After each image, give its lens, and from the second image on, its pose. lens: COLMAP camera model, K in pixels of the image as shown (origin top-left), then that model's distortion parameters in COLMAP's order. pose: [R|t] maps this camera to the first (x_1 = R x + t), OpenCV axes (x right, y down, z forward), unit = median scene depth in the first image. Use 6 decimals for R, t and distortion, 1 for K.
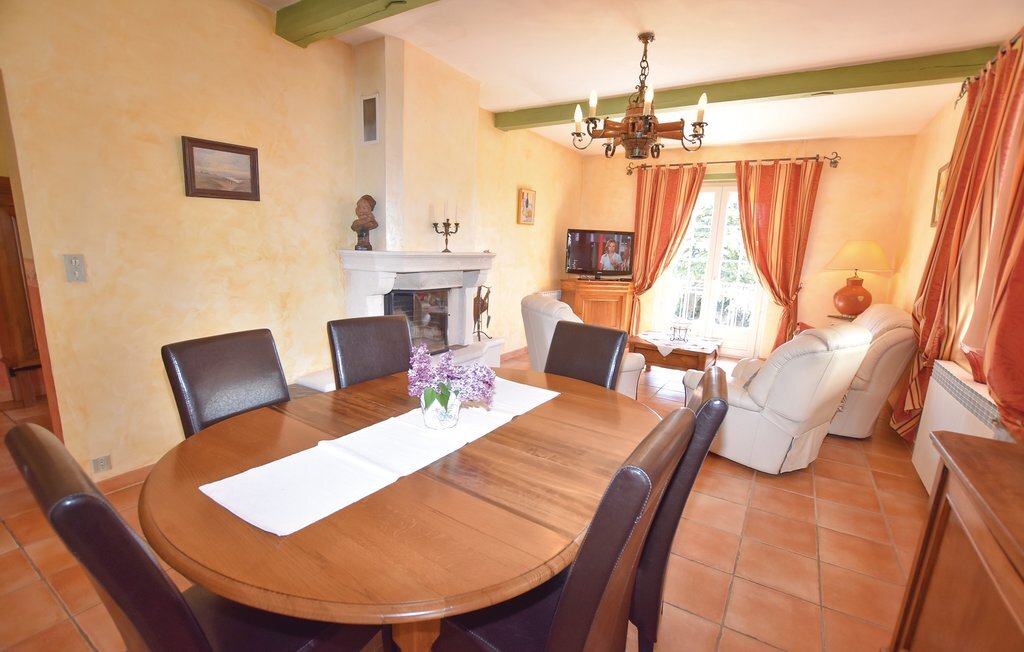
lens RADIAL K [[474.8, 0, 517.6], [0, 474.8, 326.3], [0, 0, 1]] dist [0.035864, 0.000232]
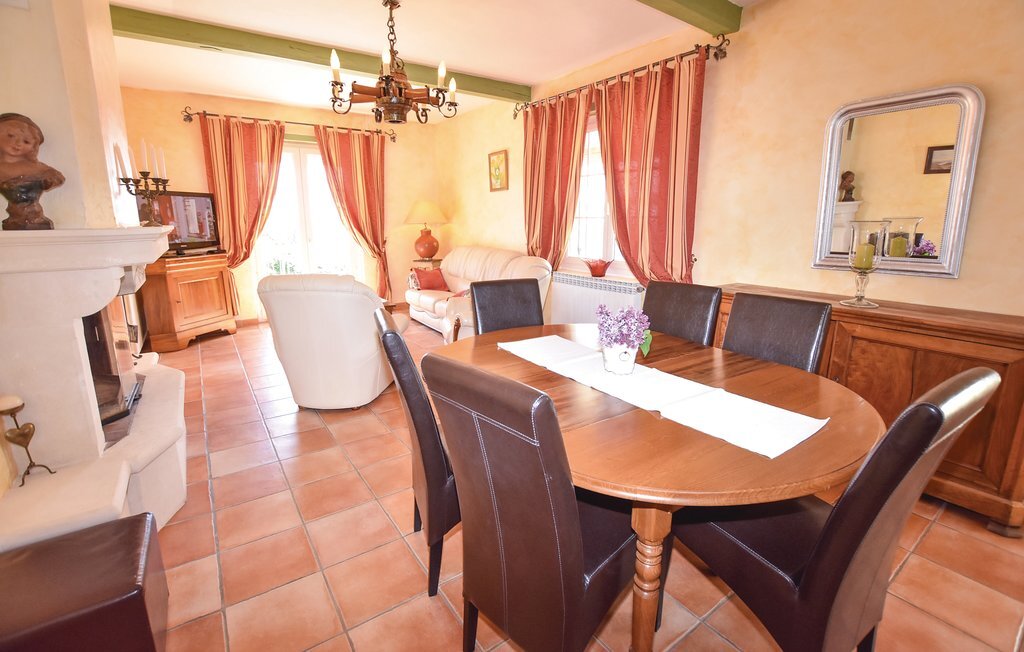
lens RADIAL K [[474.8, 0, 517.6], [0, 474.8, 326.3], [0, 0, 1]] dist [0.035864, 0.000232]
pose [[0.409774, -0.251414, 0.876856, -0.383167], [0.186058, 0.964096, 0.189479, -0.037873], [-0.893010, 0.085502, 0.441839, 0.182777]]
